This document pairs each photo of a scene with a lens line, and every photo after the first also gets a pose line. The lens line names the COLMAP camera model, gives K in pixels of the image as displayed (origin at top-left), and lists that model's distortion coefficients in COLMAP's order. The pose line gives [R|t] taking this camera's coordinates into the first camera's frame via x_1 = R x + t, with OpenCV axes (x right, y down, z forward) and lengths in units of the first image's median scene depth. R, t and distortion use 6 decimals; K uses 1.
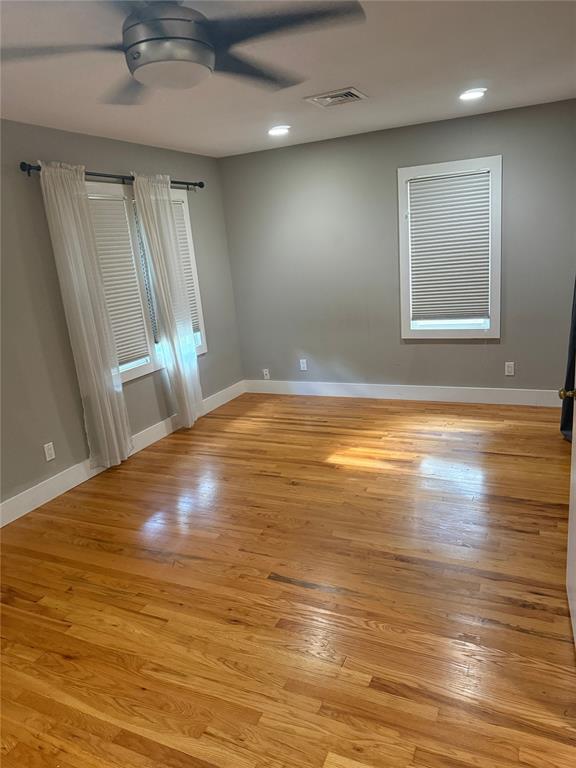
lens RADIAL K [[539.9, 0, 287.0], [0, 539.9, 384.1], [0, 0, 1]] dist [0.035381, -0.046965]
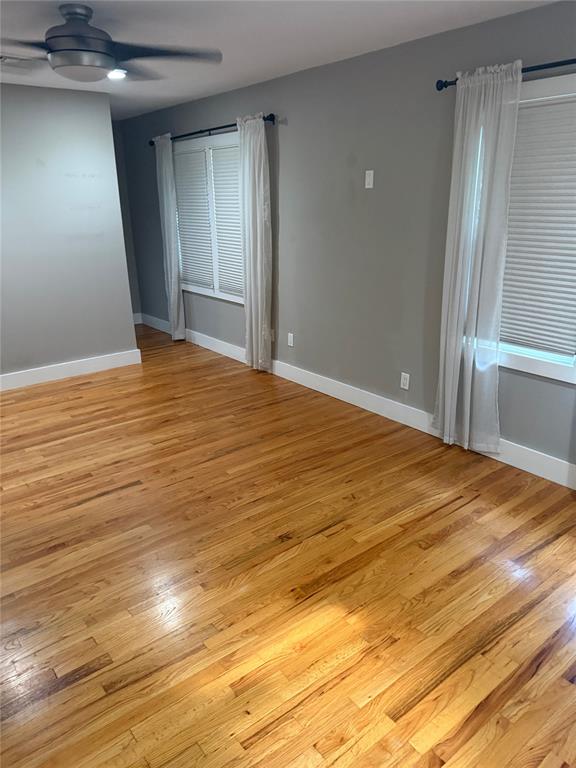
lens RADIAL K [[539.9, 0, 284.3], [0, 539.9, 386.0], [0, 0, 1]] dist [0.035381, -0.046965]
pose [[-0.439497, 0.383662, -0.812186, 0.496722], [-0.177472, 0.849280, 0.497220, -0.332082], [0.880537, 0.362667, -0.305166, 1.081734]]
